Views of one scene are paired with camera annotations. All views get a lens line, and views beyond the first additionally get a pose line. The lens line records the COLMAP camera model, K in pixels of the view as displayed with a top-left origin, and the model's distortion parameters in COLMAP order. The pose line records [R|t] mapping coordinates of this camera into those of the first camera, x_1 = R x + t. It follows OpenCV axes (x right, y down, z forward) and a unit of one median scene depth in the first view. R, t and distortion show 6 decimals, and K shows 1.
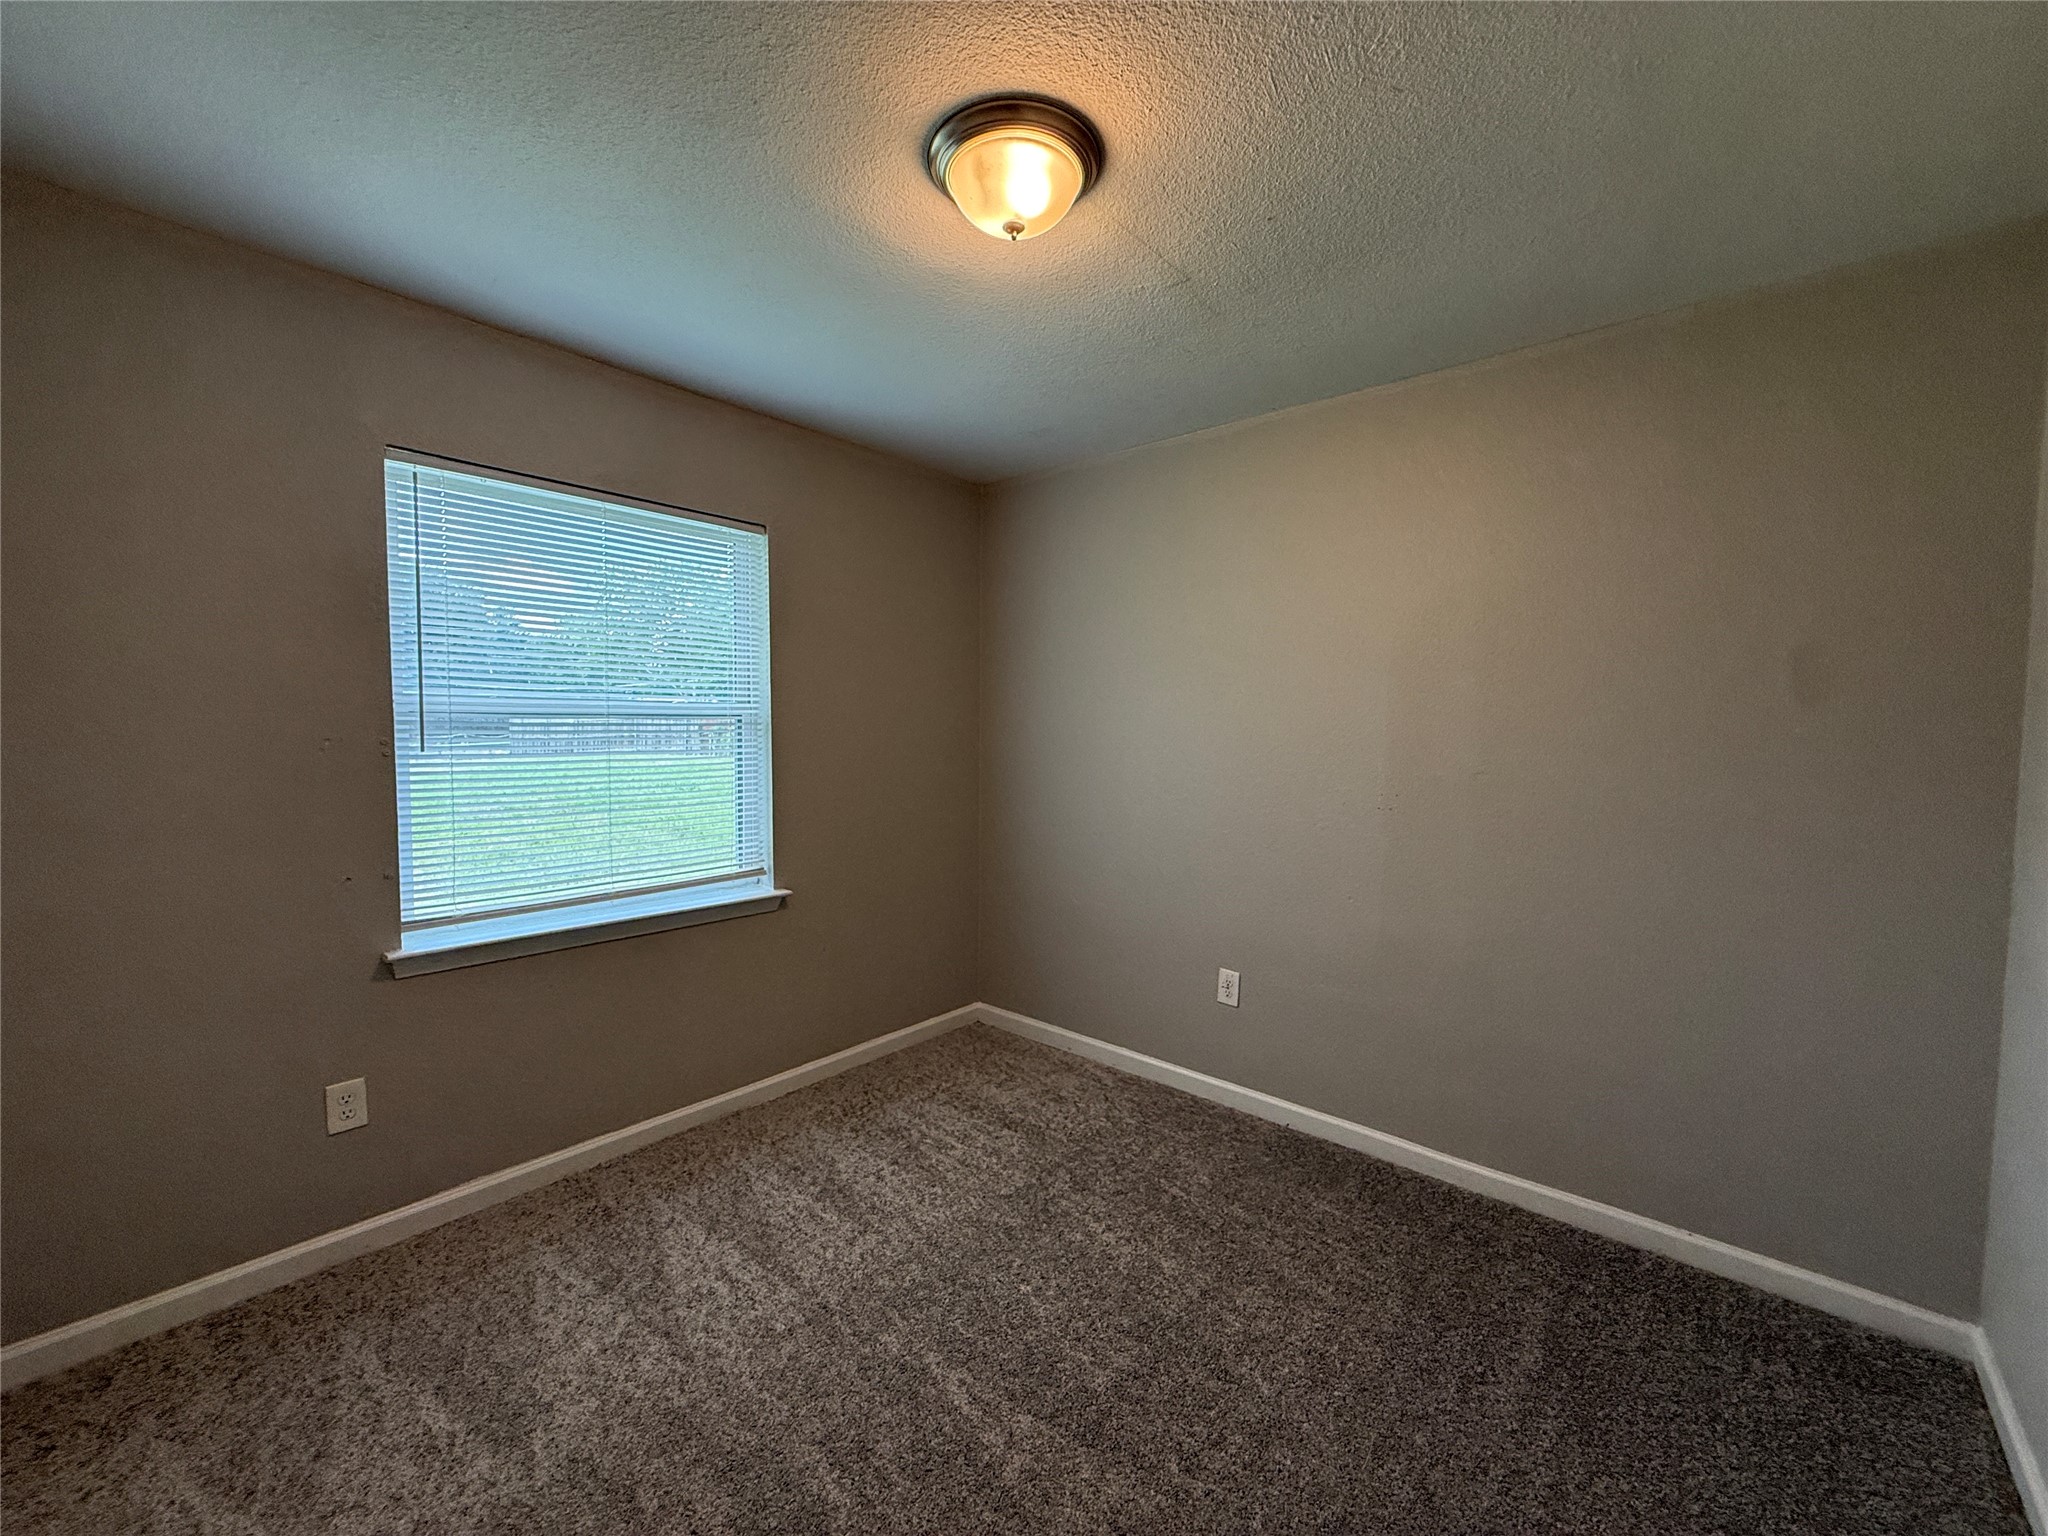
lens RADIAL K [[817.8, 0, 1021.5], [0, 817.8, 764.4], [0, 0, 1]] dist [-0.000757, 0.000462]
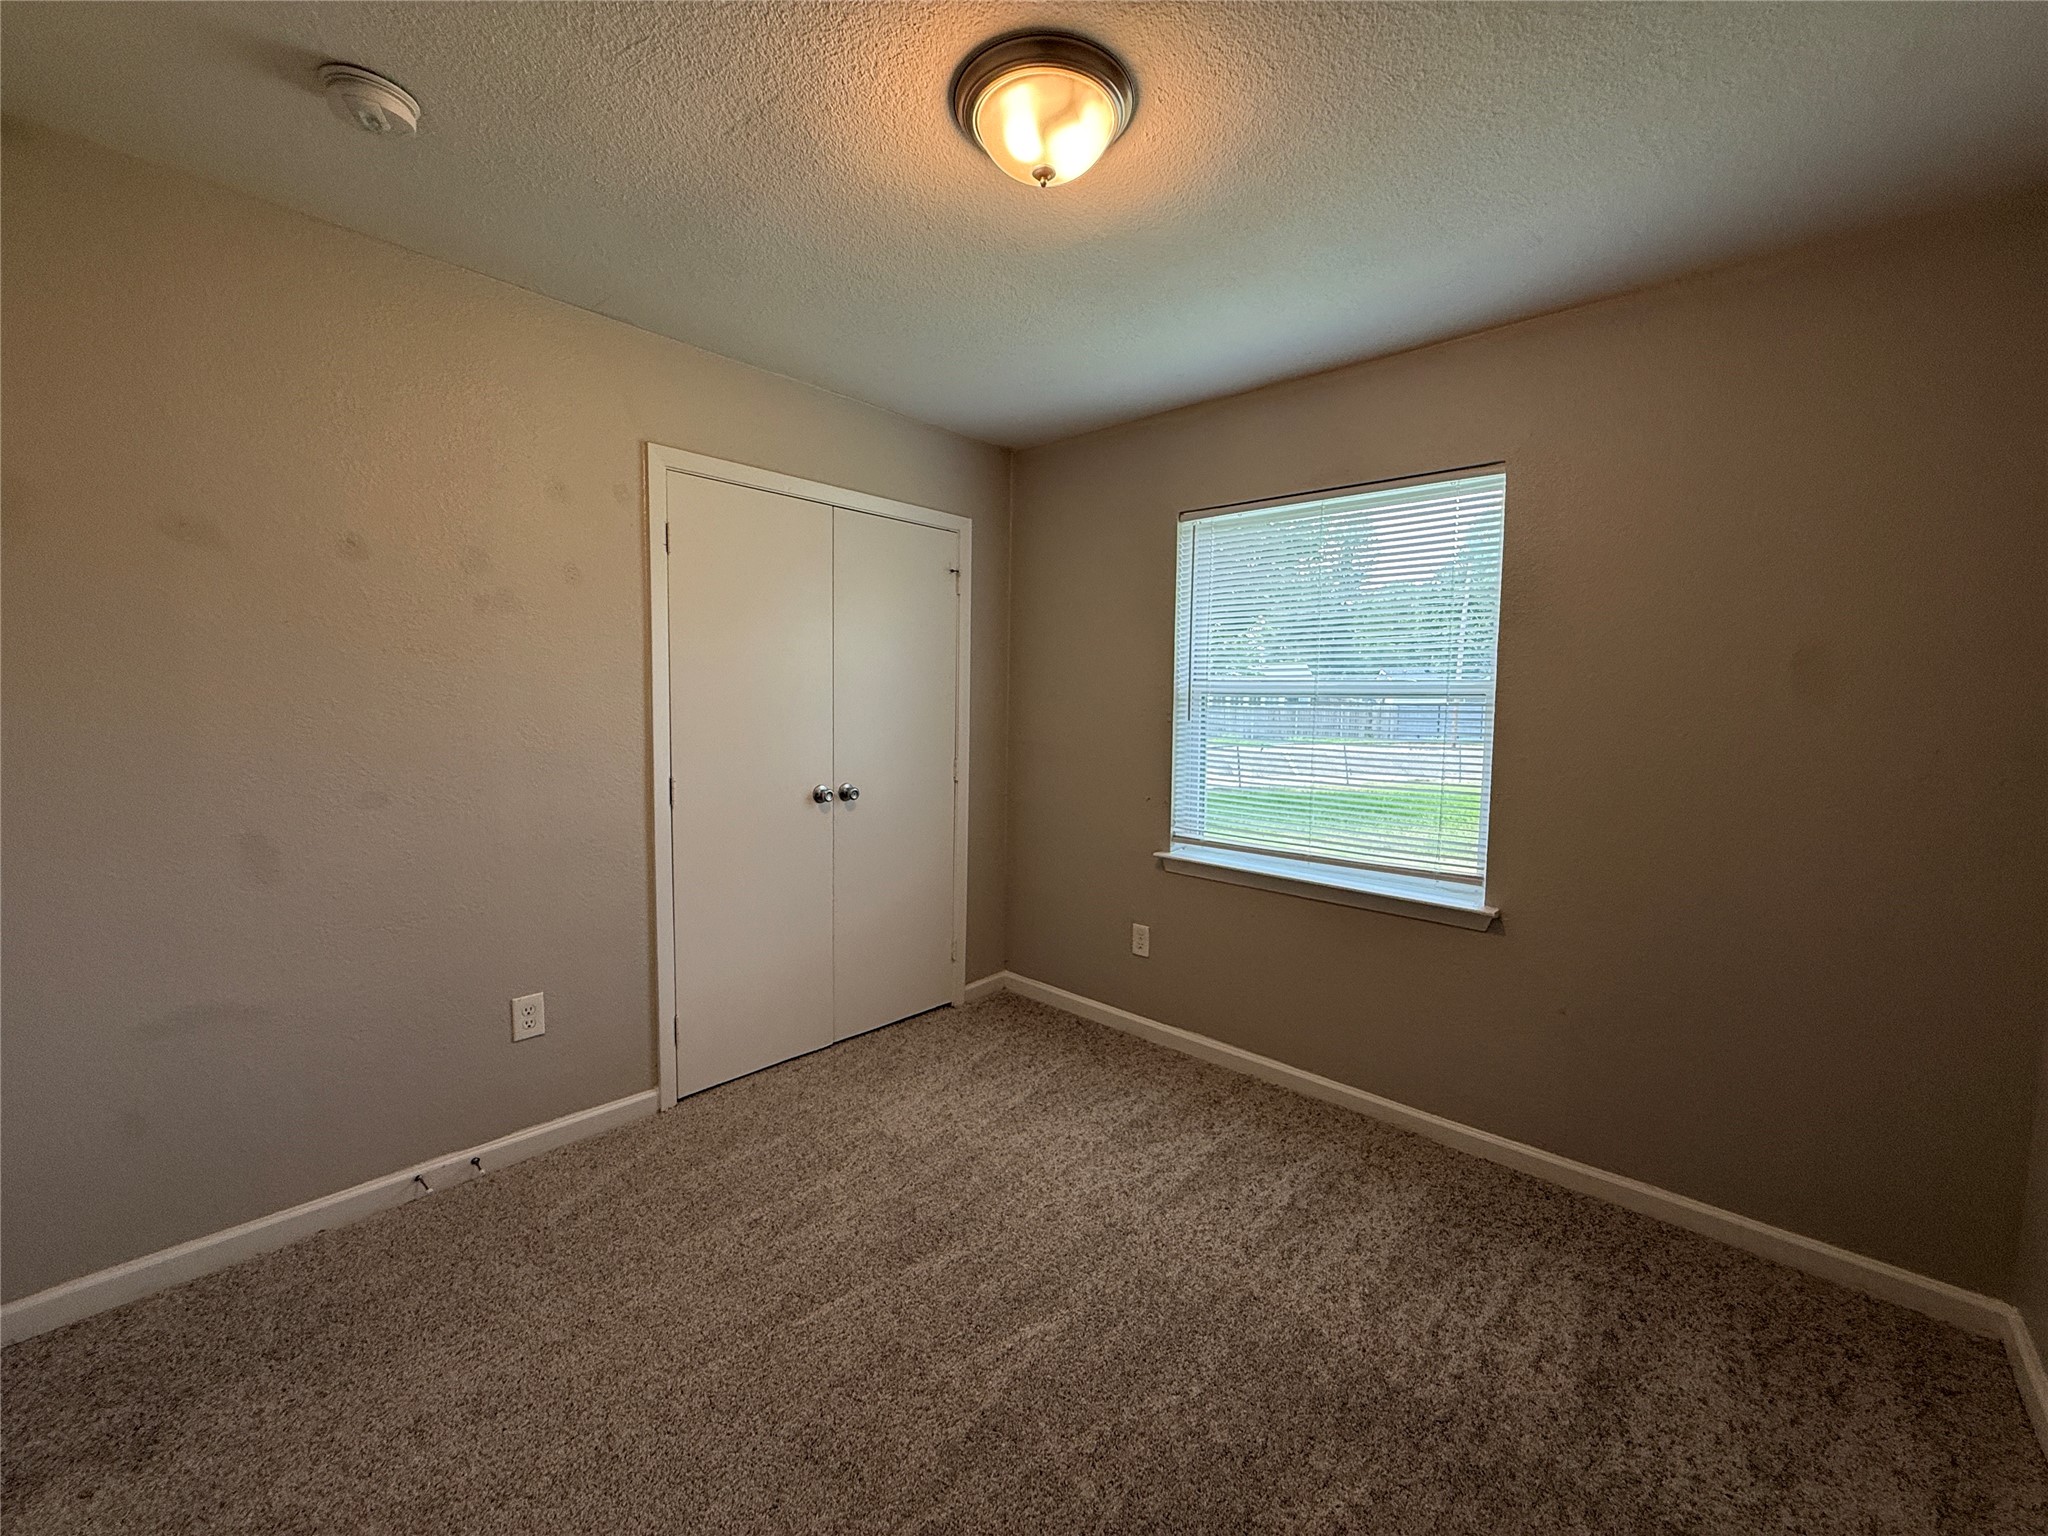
lens RADIAL K [[817.8, 0, 1021.5], [0, 817.8, 764.4], [0, 0, 1]] dist [-0.000757, 0.000462]
pose [[-0.028886, 0.068588, -0.997227, 0.597918], [-0.066897, 0.995274, 0.070392, -0.017293], [0.997342, 0.068745, -0.024161, 0.623991]]
